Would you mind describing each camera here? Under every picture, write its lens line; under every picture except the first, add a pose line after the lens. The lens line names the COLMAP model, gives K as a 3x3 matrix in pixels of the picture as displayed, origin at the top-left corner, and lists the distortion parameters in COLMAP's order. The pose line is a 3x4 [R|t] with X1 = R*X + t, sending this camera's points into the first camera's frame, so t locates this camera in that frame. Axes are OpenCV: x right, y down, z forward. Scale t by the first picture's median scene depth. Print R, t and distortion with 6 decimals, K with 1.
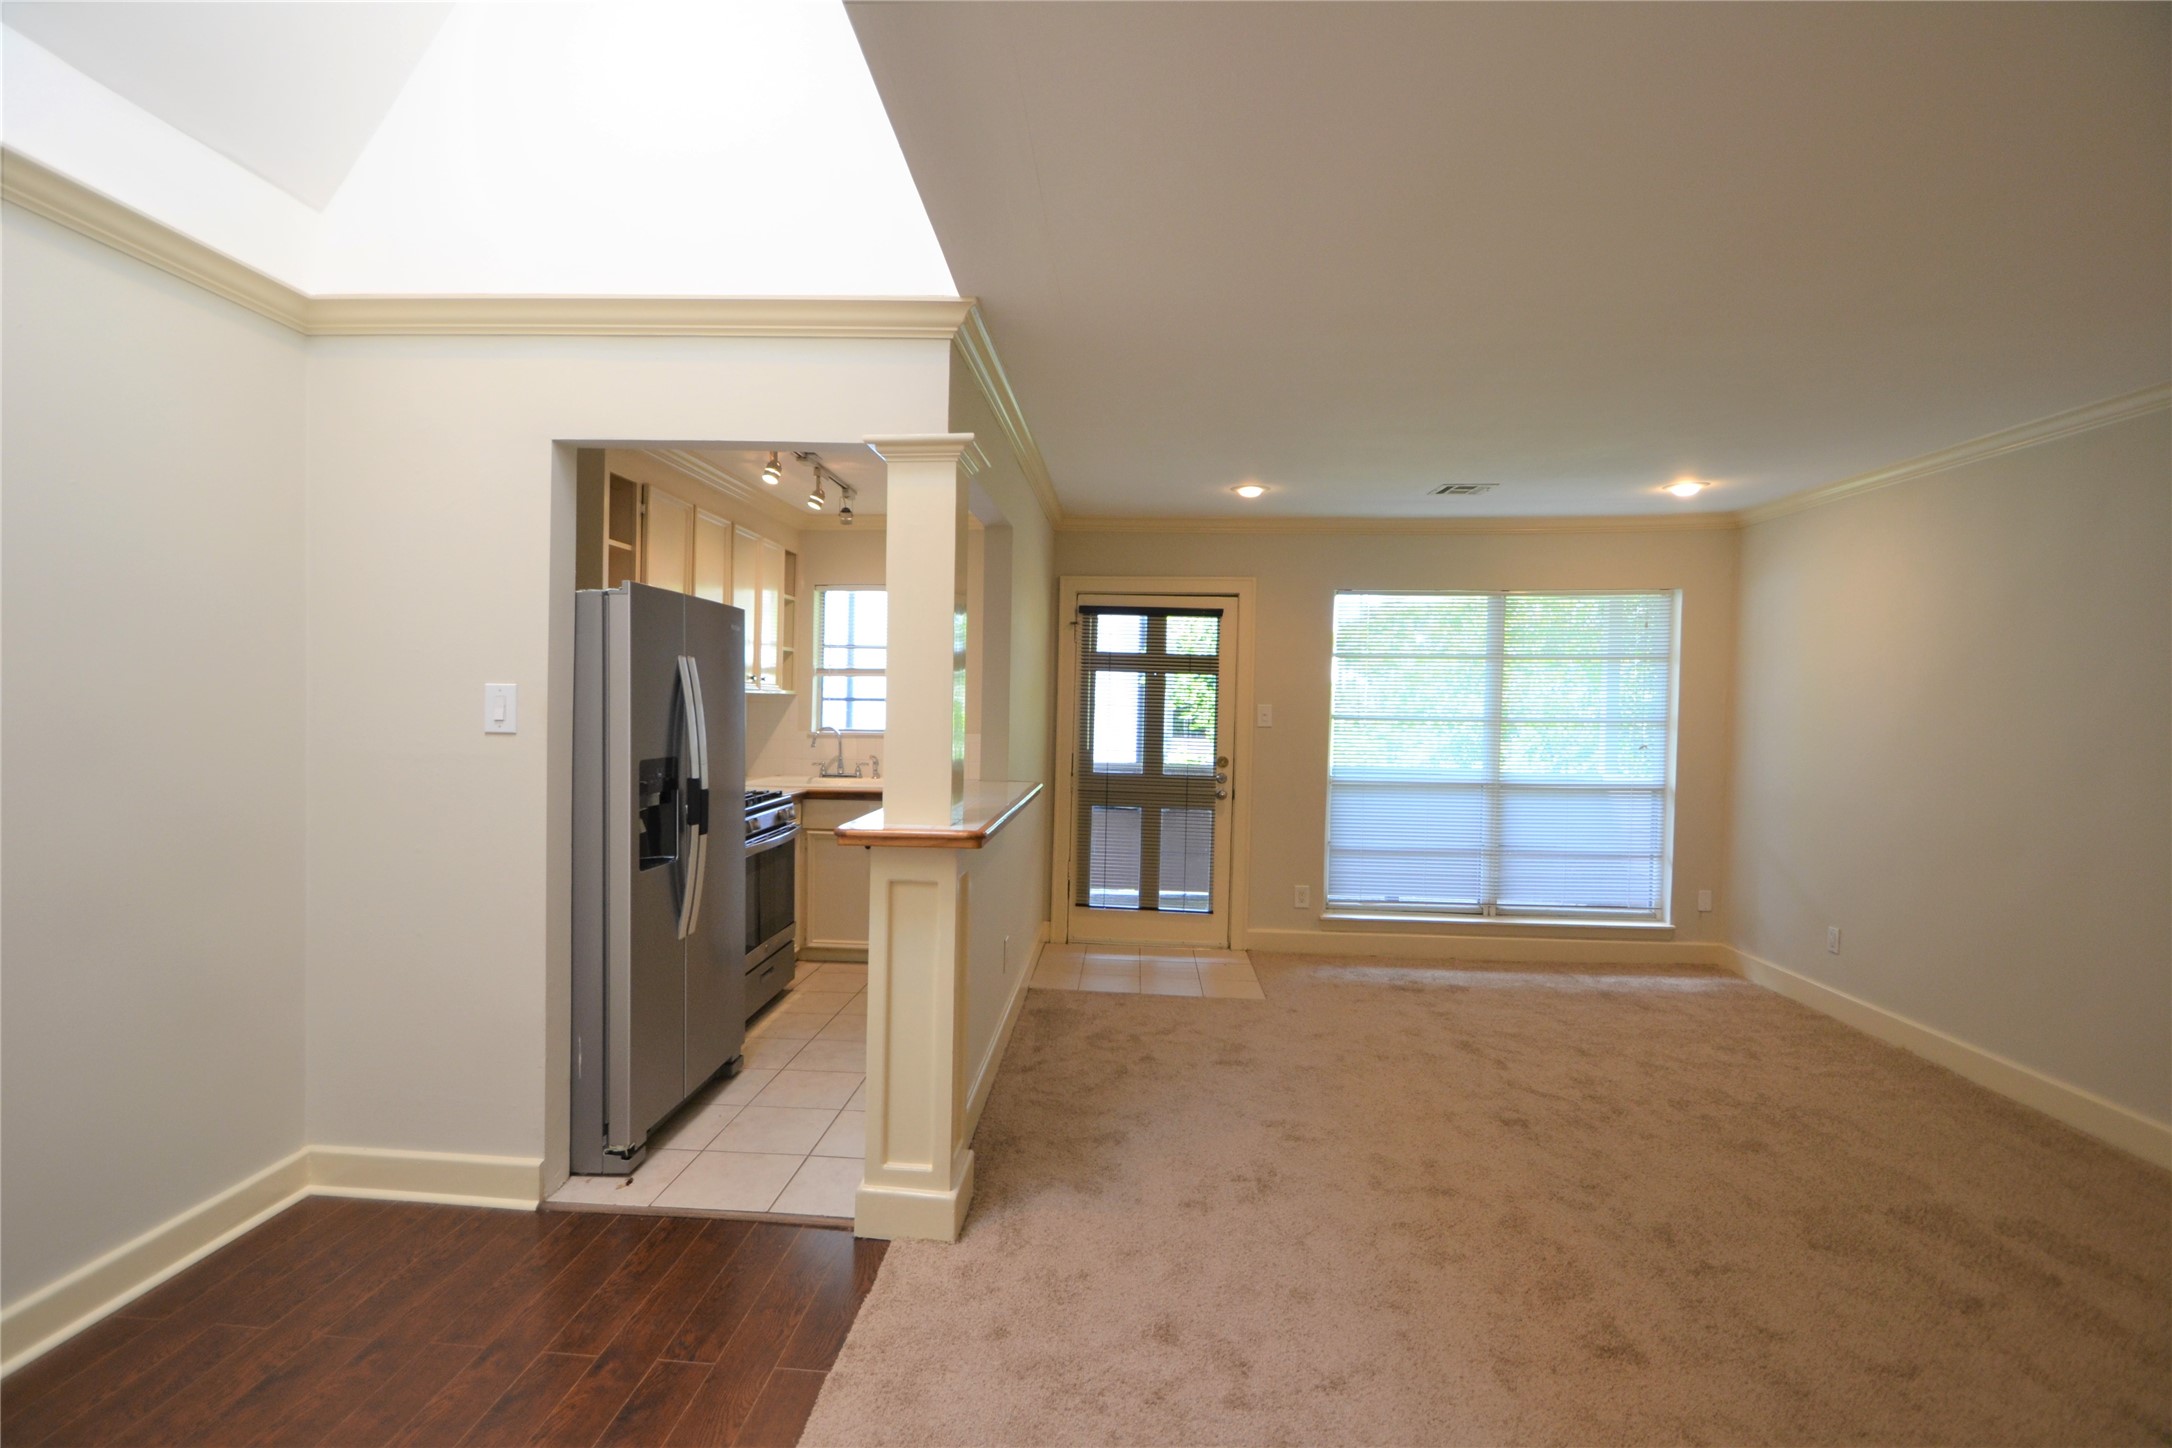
lens RADIAL K [[966.9, 0, 1086.0], [0, 966.9, 724.0], [0, 0, 1]] dist [0.017694, -0.021877]
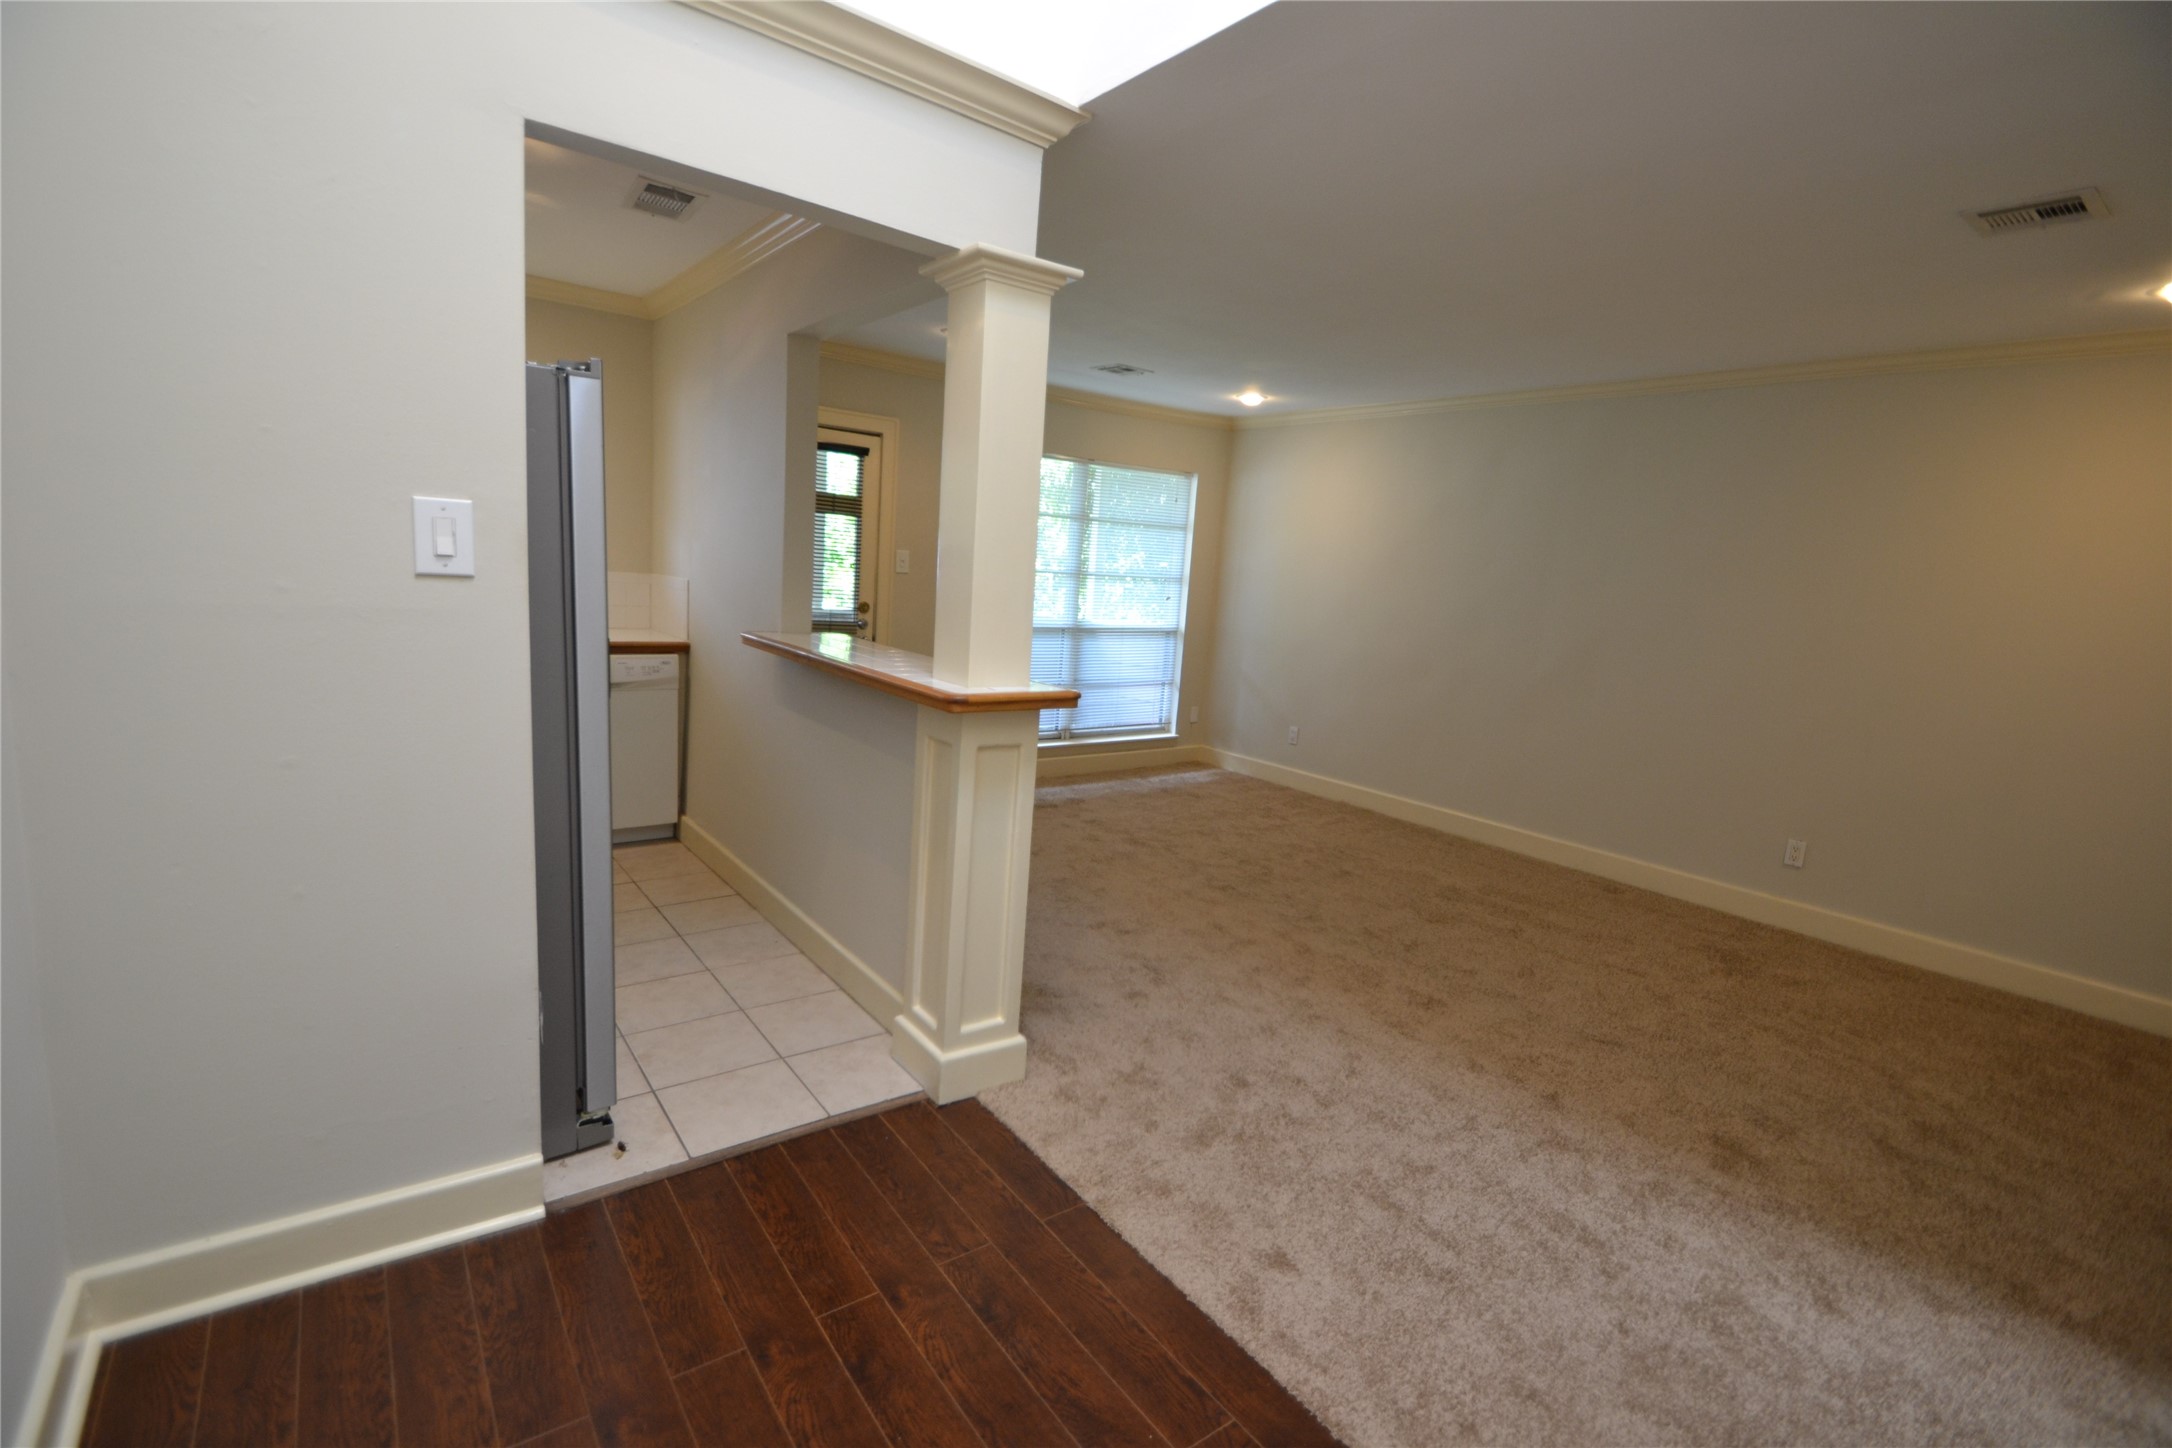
lens RADIAL K [[958.2, 0, 1086.0], [0, 958.2, 724.0], [0, 0, 1]] dist [-0.000567, -0.005793]
pose [[0.762365, -0.070551, 0.643290, -0.425475], [-0.039444, 0.987126, 0.155005, -0.005355], [-0.645944, -0.143544, 0.749767, 0.137392]]
